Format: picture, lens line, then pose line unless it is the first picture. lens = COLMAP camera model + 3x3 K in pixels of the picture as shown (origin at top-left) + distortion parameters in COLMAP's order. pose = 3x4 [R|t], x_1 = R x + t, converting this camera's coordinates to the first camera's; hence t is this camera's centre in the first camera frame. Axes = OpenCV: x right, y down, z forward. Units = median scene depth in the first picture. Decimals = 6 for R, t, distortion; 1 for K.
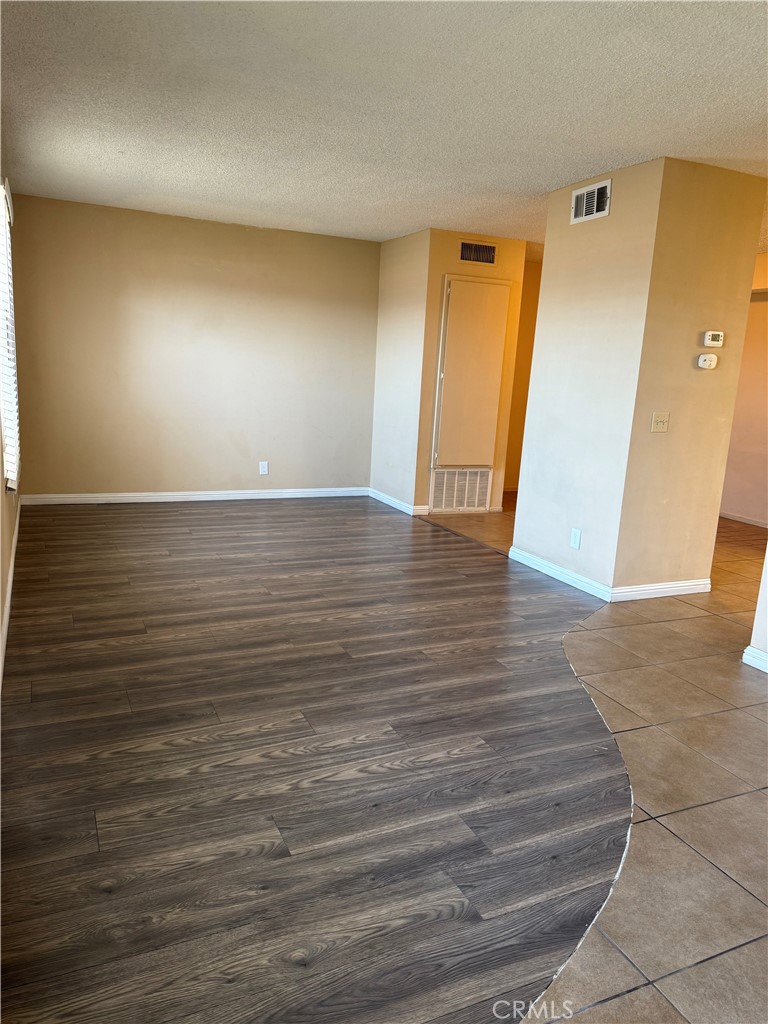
lens RADIAL K [[717.5, 0, 380.0], [0, 717.5, 513.6], [0, 0, 1]] dist [0.064955, -0.086314]
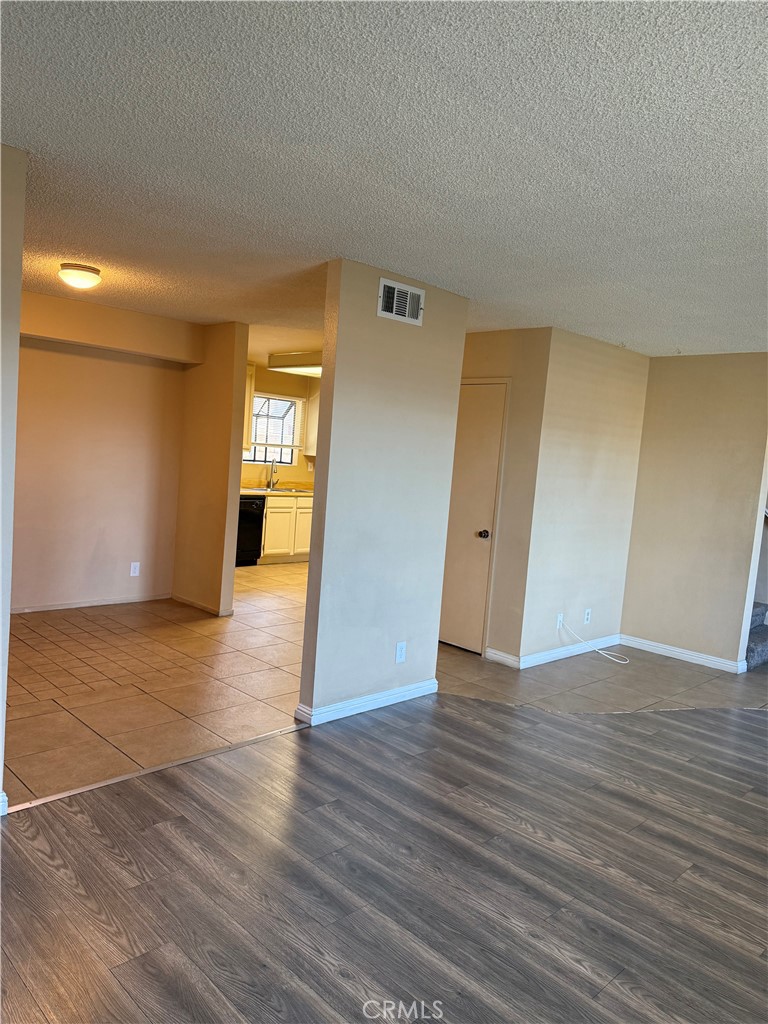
lens RADIAL K [[717.5, 0, 380.0], [0, 717.5, 513.6], [0, 0, 1]] dist [0.064955, -0.086314]
pose [[-0.335473, -0.160823, 0.928221, -0.598391], [0.090952, 0.975188, 0.201832, -0.355160], [-0.937649, 0.152133, -0.312522, 1.357118]]
